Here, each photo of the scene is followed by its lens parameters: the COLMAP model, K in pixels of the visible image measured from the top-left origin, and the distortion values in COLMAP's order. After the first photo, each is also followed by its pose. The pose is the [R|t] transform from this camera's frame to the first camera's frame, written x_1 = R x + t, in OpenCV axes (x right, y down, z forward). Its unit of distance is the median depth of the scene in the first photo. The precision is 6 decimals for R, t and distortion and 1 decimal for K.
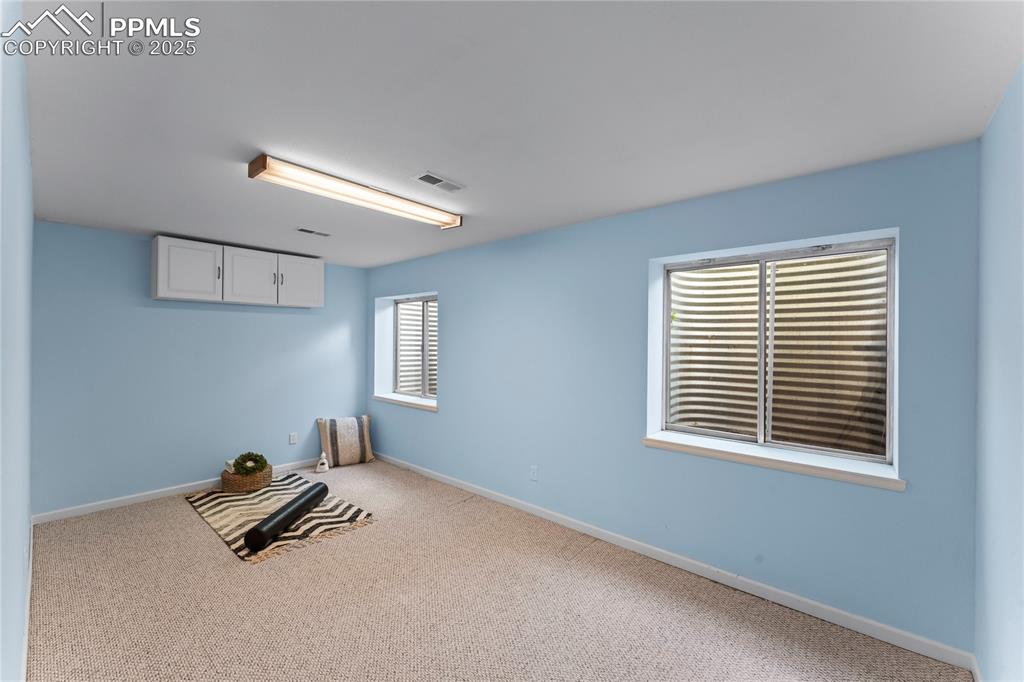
lens RADIAL K [[408.1, 0, 507.6], [0, 408.1, 338.7], [0, 0, 1]] dist [-0.001159, -0.000307]
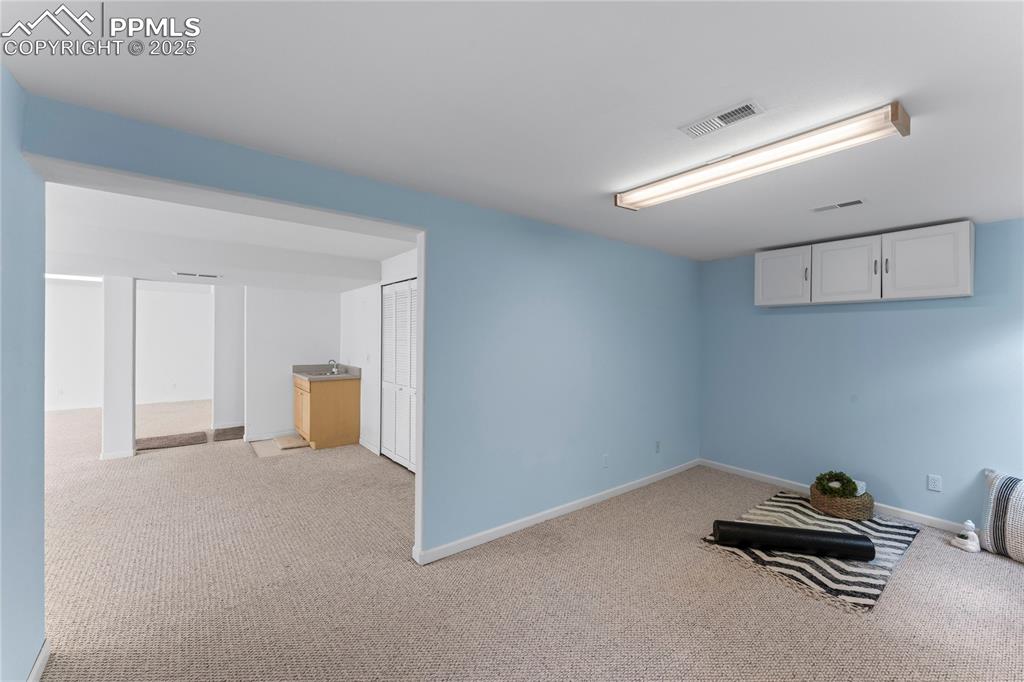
lens RADIAL K [[408.1, 0, 507.6], [0, 408.1, 338.7], [0, 0, 1]] dist [-0.001159, -0.000307]
pose [[-0.194926, -0.007740, -0.980787, 0.407940], [-0.008847, 0.999942, -0.006133, 0.004758], [0.980778, 0.007481, -0.194983, 0.524432]]
